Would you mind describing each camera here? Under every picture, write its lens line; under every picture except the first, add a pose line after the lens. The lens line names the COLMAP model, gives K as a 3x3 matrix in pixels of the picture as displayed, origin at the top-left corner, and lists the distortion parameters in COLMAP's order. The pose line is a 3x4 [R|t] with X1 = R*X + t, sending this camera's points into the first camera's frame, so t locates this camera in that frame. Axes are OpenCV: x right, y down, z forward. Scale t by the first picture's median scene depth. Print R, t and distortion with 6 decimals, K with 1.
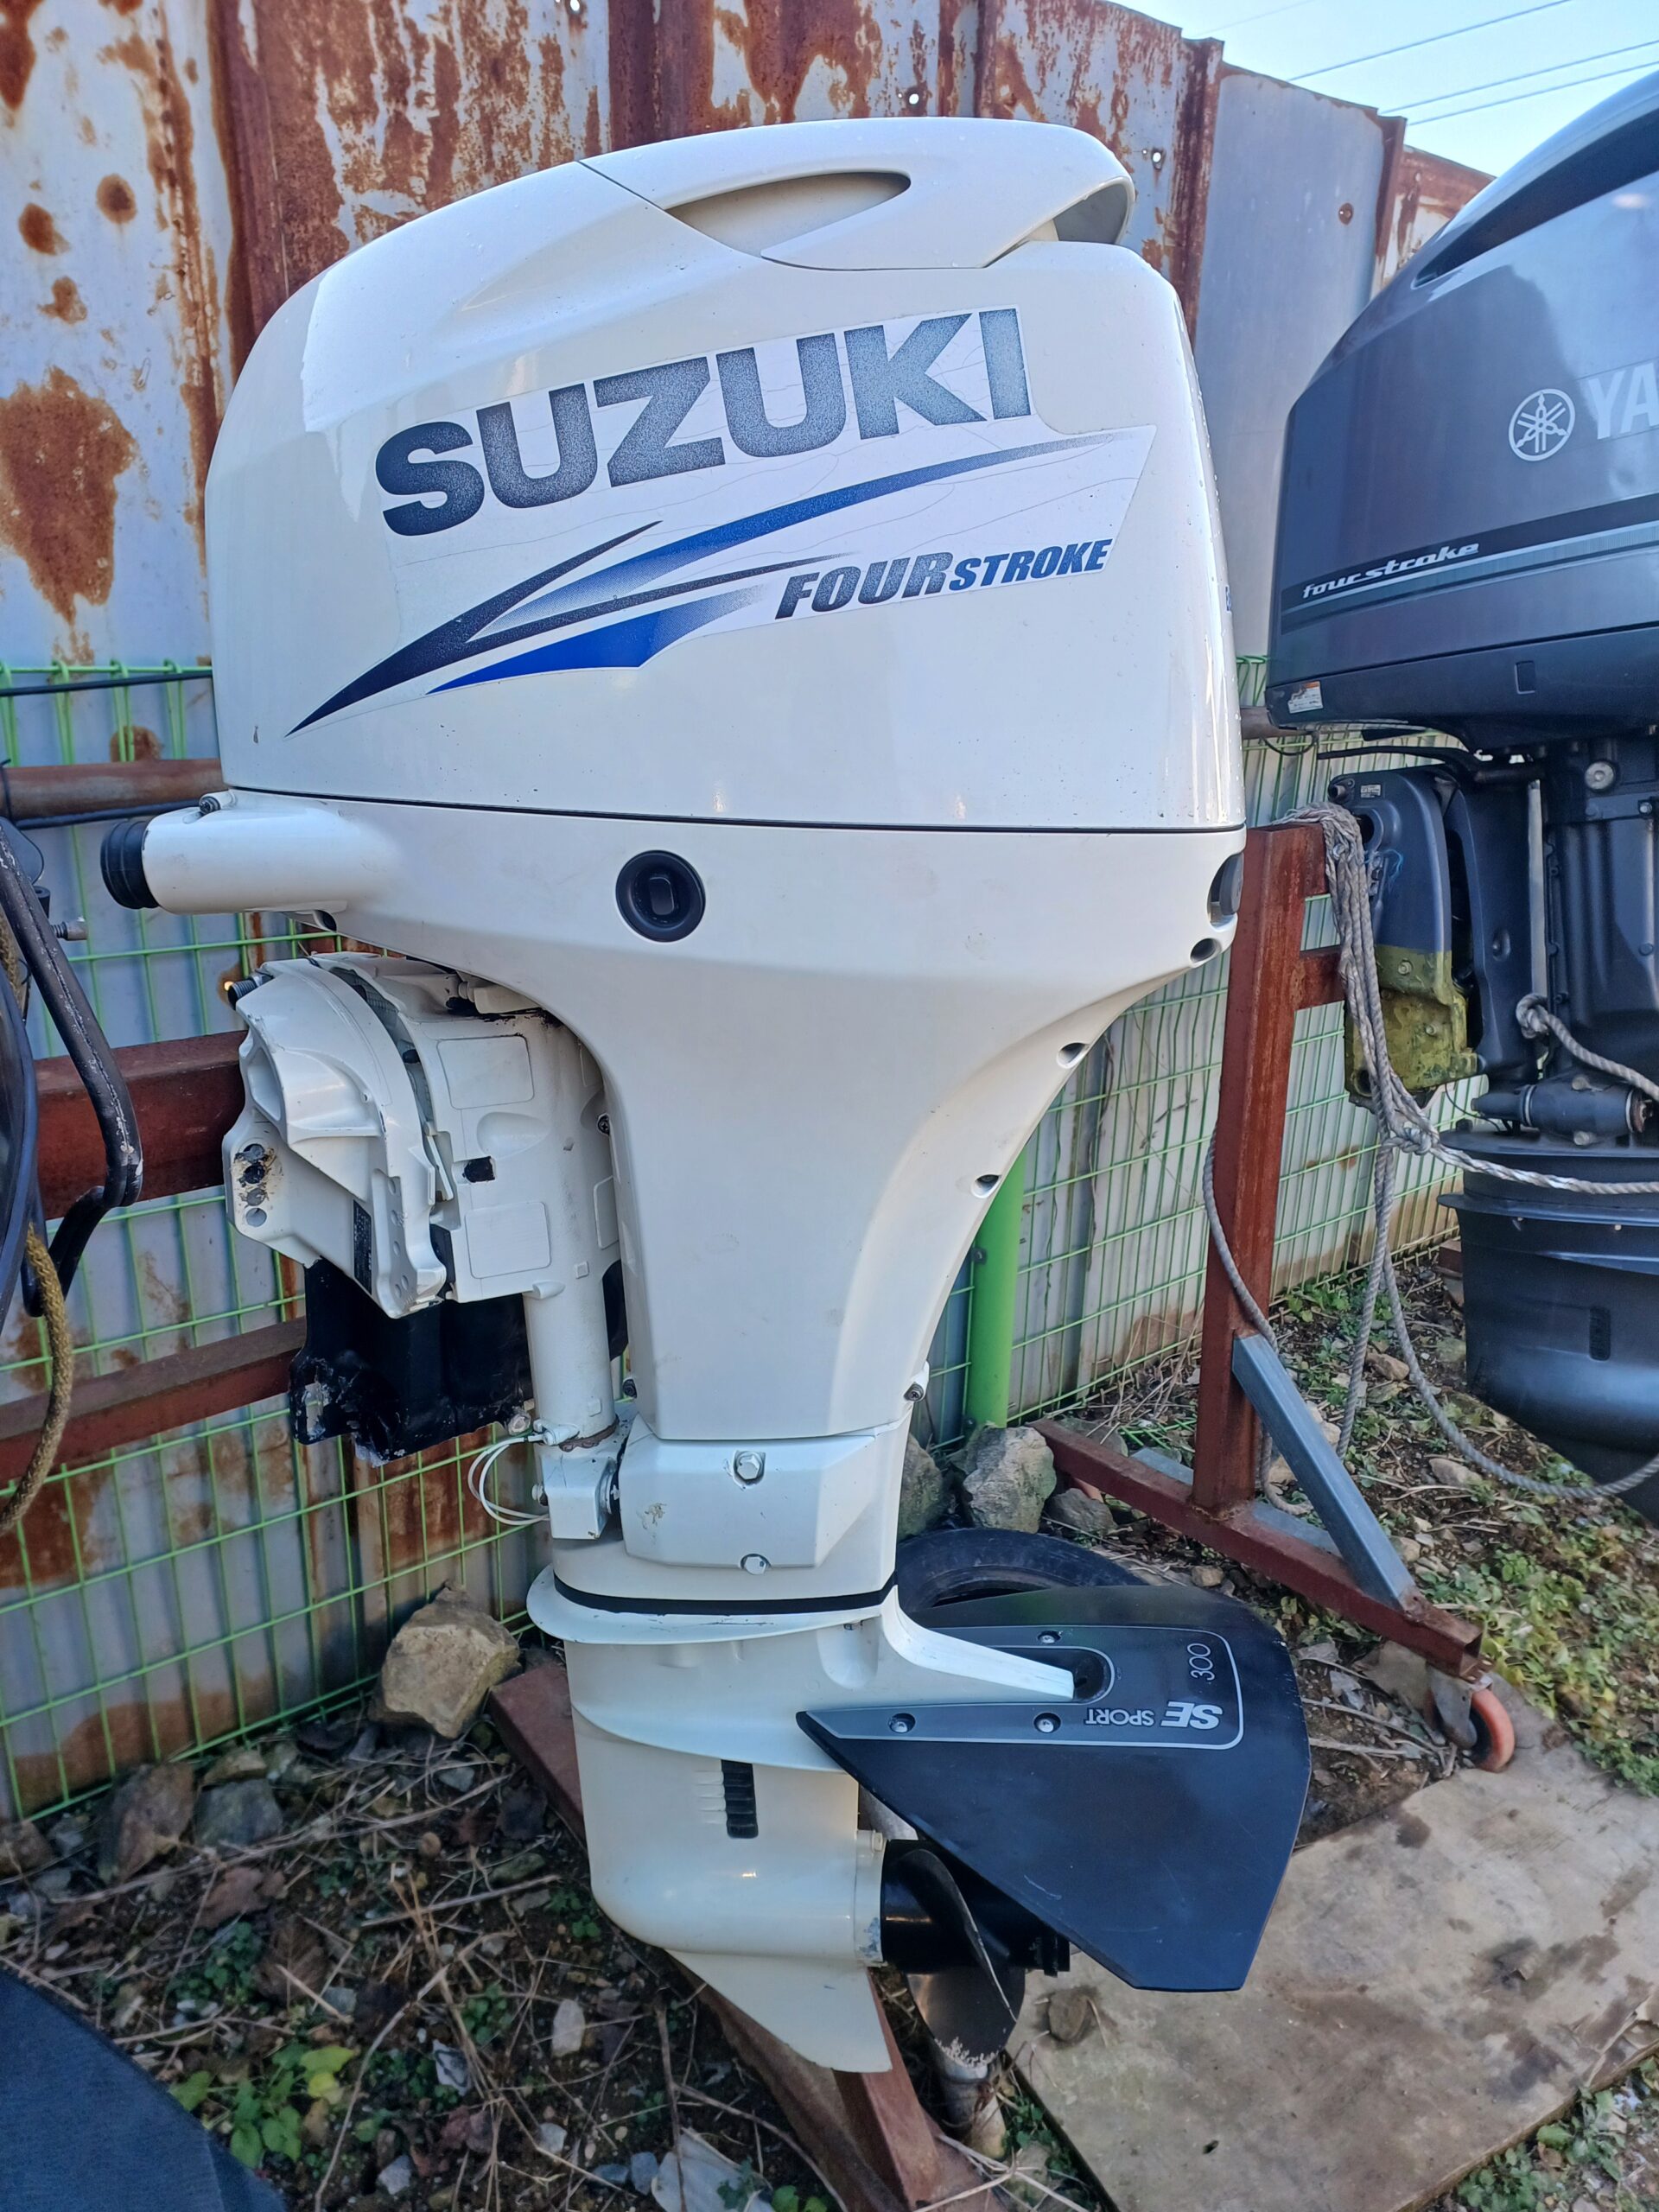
lens RADIAL K [[1494.9, 0, 818.8], [0, 1494.9, 1111.4], [0, 0, 1]] dist [0.013569, -0.003449]
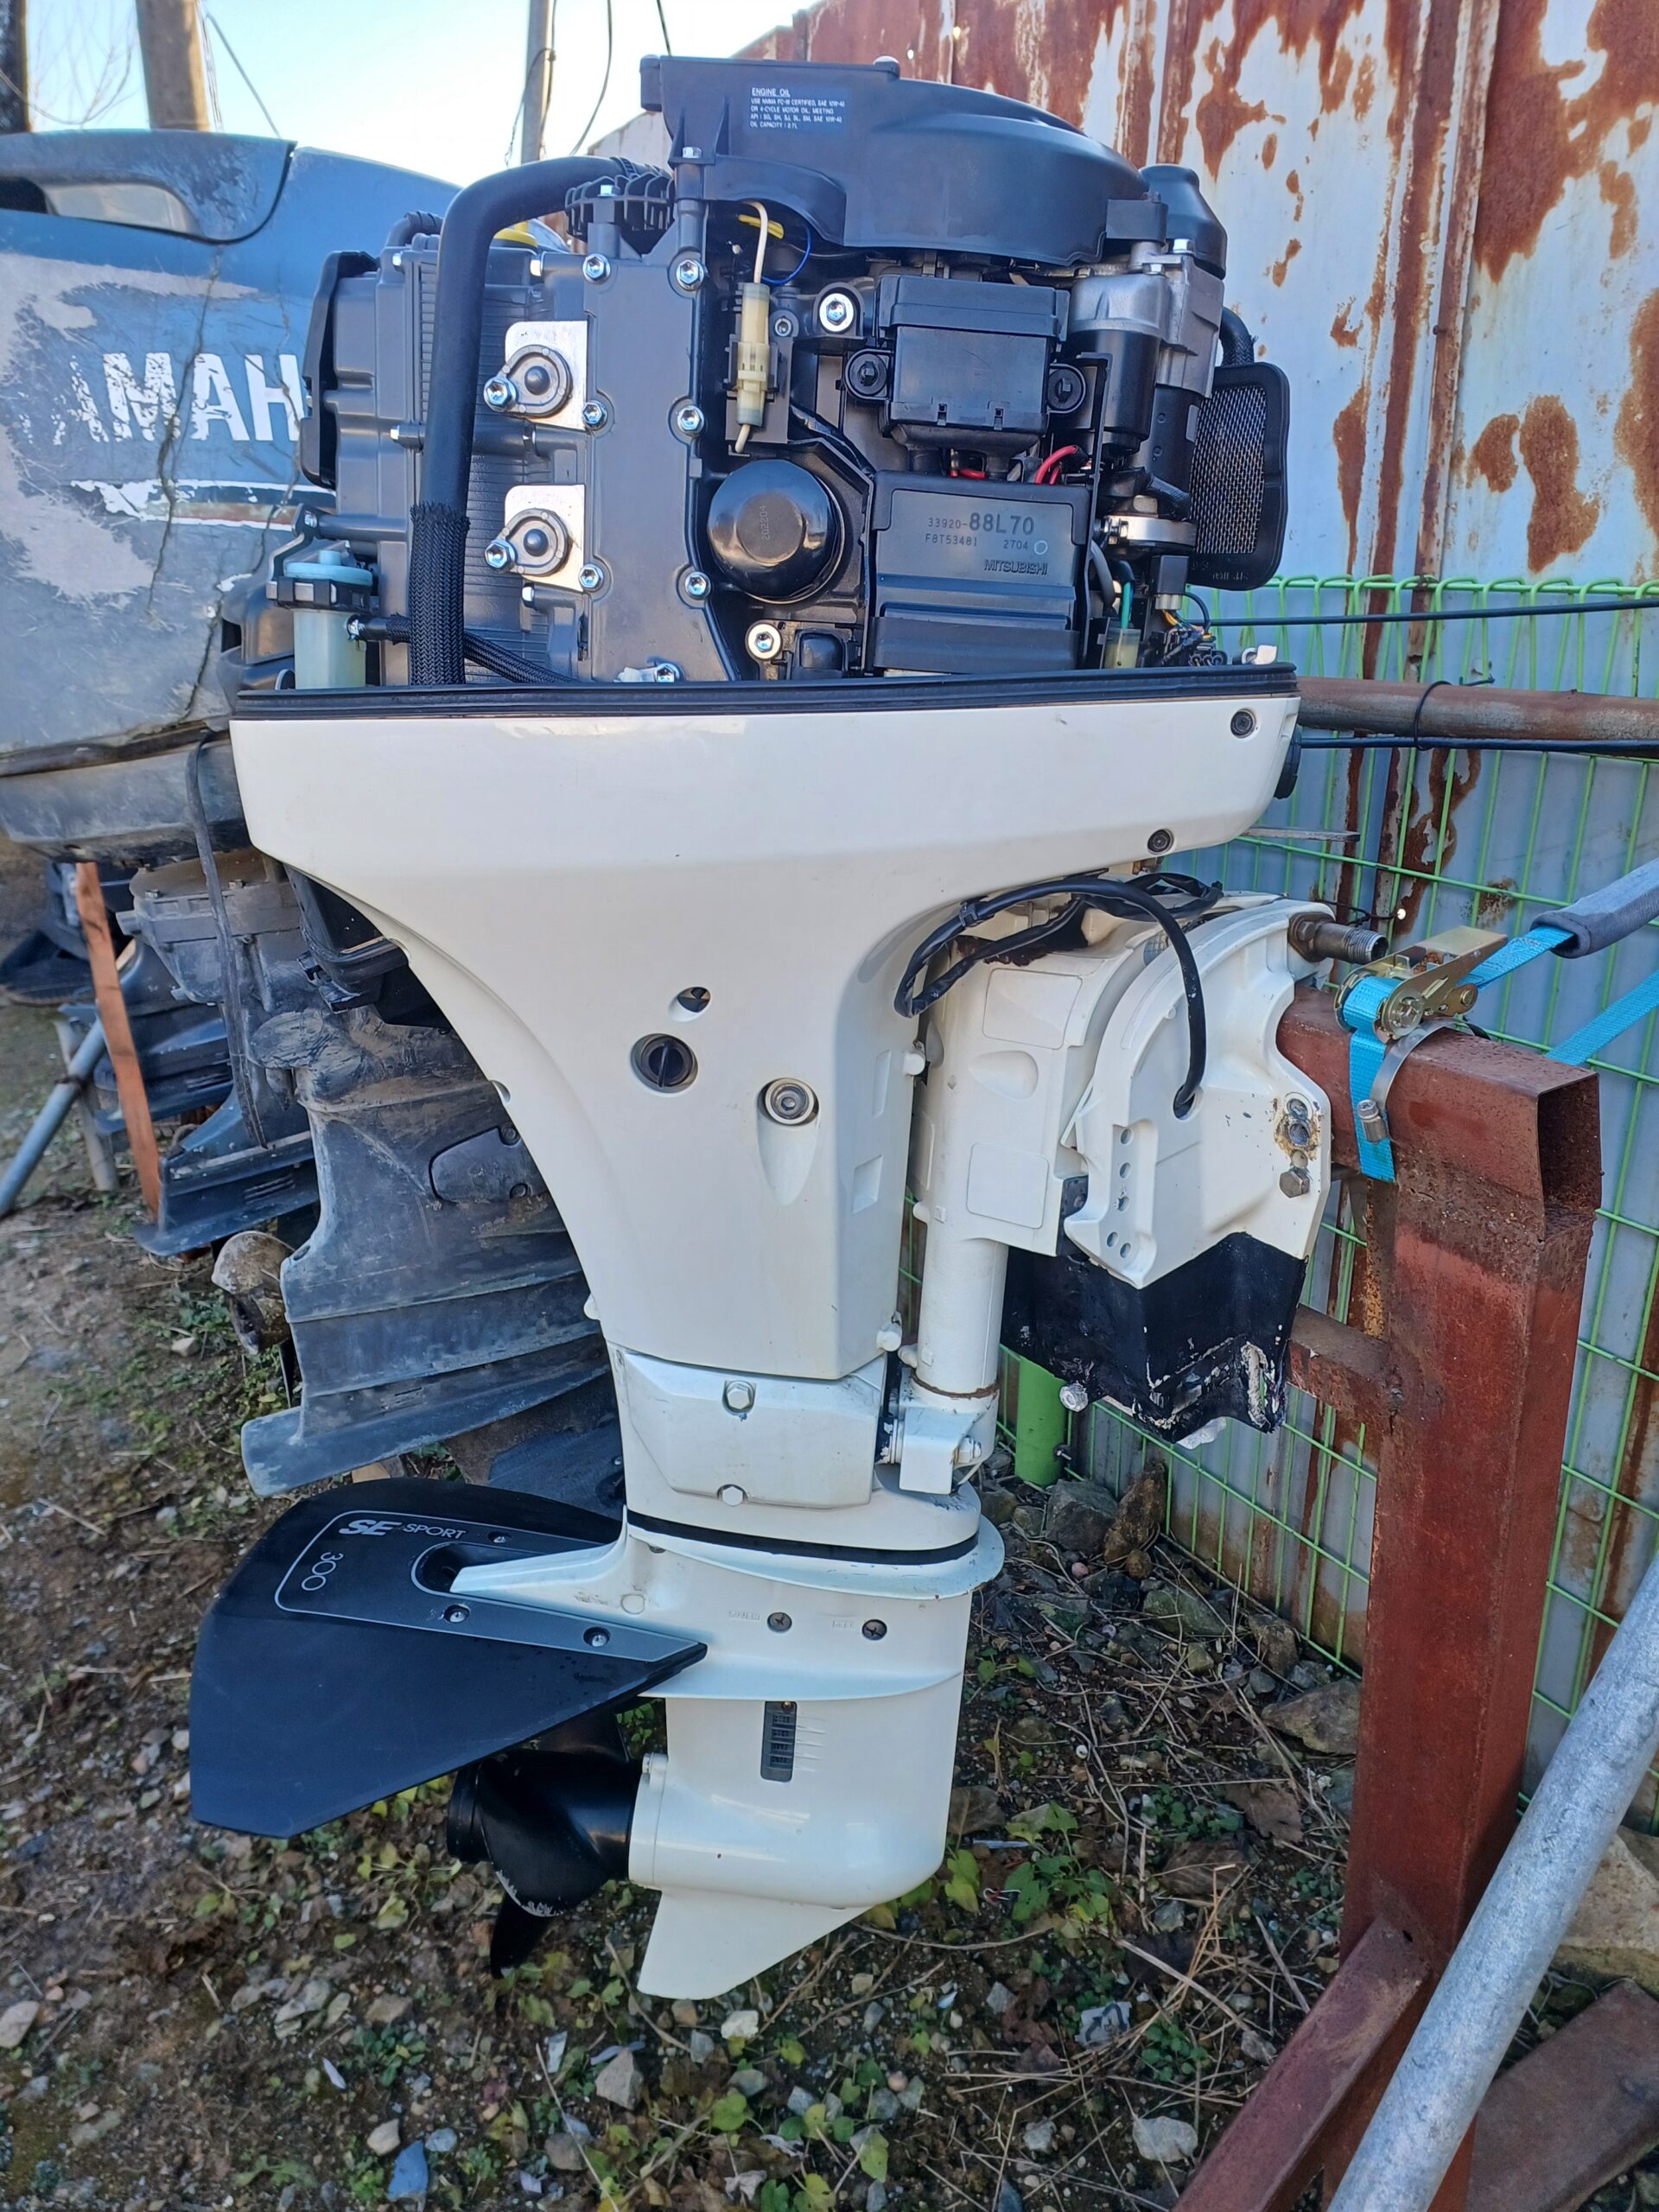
lens RADIAL K [[1494.9, 0, 827.5], [0, 1494.9, 1105.7], [0, 0, 1]] dist [0.013569, -0.003449]
pose [[-0.096051, 0.331513, -0.938549, 0.491114], [-0.305843, 0.887465, 0.344769, -0.179247], [0.947225, 0.320164, 0.016149, 0.614269]]
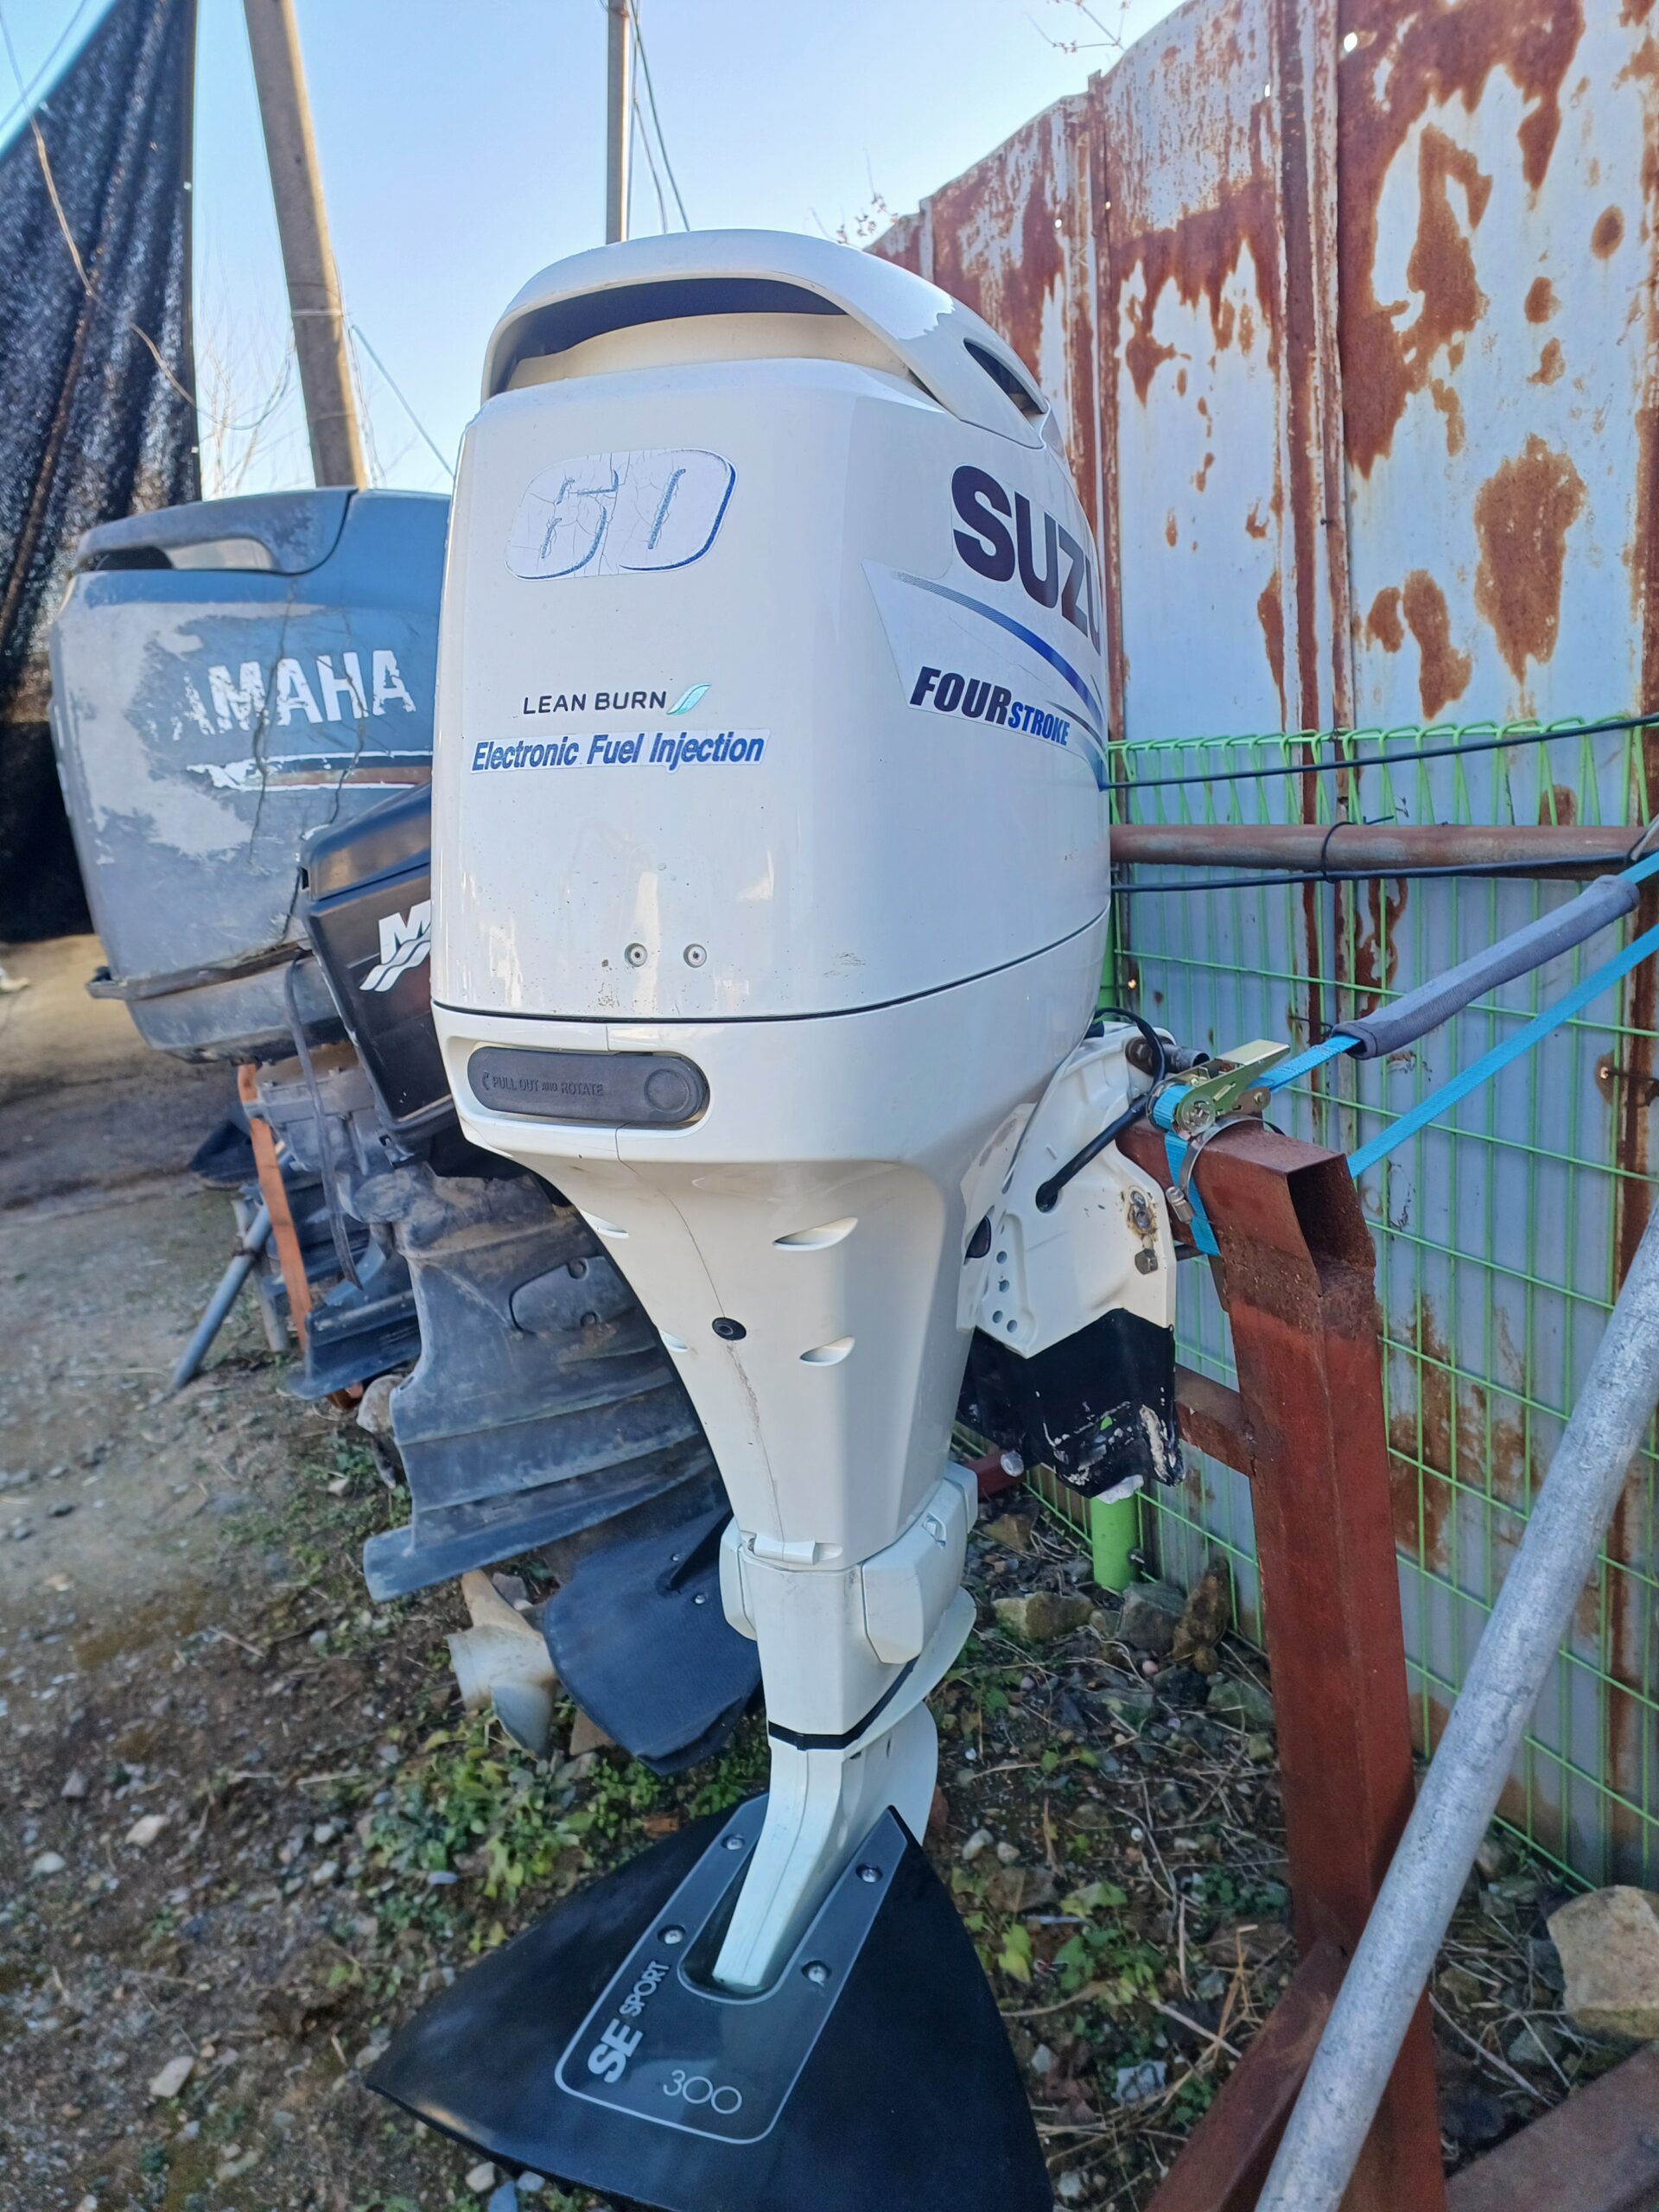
lens RADIAL K [[1494.9, 0, 826.2], [0, 1494.9, 1113.0], [0, 0, 1]] dist [0.013569, -0.003449]
pose [[-0.188172, 0.251830, -0.949301, 0.609761], [-0.216163, 0.932247, 0.290154, -0.243602], [0.958053, 0.259803, -0.120987, 0.735871]]
